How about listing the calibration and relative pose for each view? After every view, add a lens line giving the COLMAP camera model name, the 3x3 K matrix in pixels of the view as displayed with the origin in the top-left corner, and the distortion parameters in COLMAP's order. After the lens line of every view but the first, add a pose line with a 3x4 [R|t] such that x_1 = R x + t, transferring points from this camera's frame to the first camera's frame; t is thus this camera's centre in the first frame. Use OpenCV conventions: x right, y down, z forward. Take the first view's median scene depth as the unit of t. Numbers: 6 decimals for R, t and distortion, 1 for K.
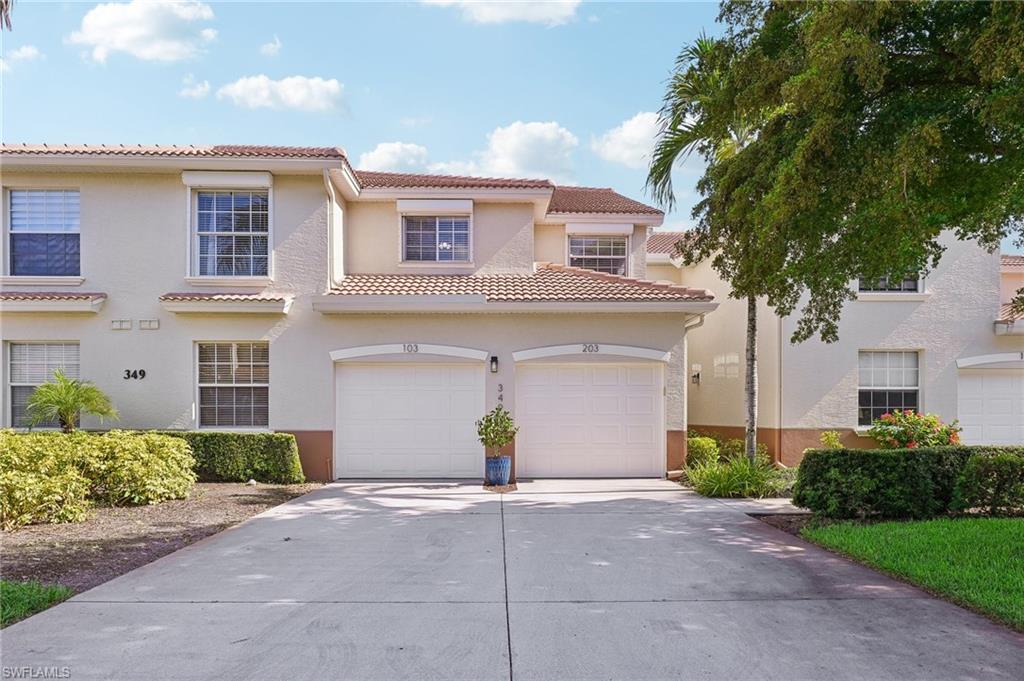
lens RADIAL K [[640.1, 0, 512.7], [0, 640.1, 411.8], [0, 0, 1]] dist [-0.002796, -0.000502]
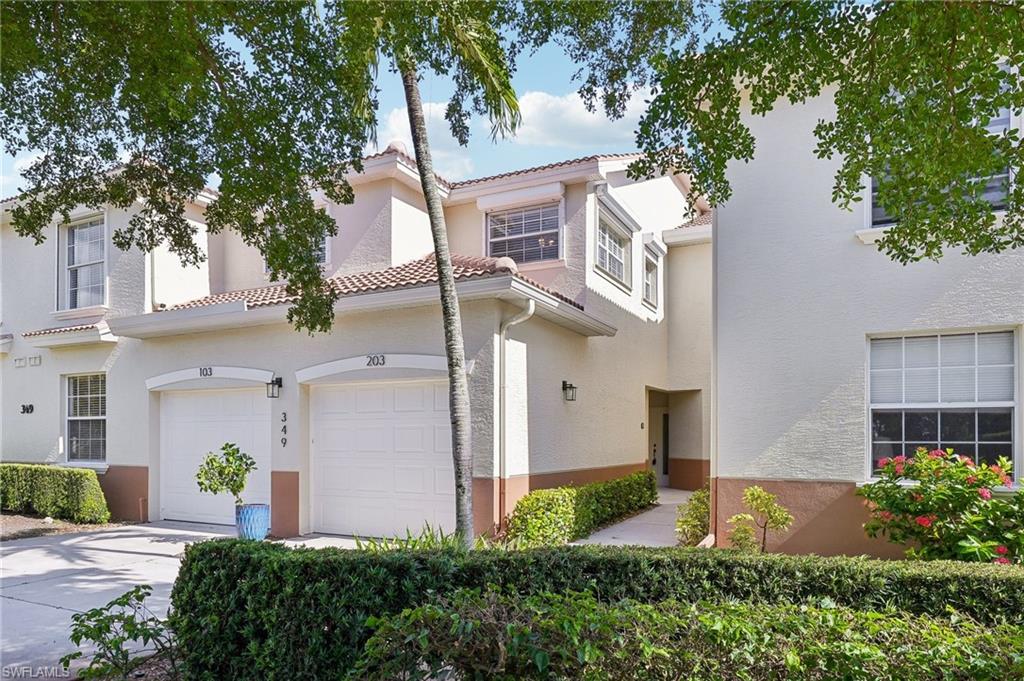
lens RADIAL K [[642.6, 0, 512.0], [0, 642.6, 437.4], [0, 0, 1]] dist [0.001355, 0.000326]
pose [[0.885467, 0.000197, -0.464702, 0.596843], [0.000222, 1.000000, 0.000848, -0.013069], [0.464702, -0.000854, 0.885467, 0.430308]]
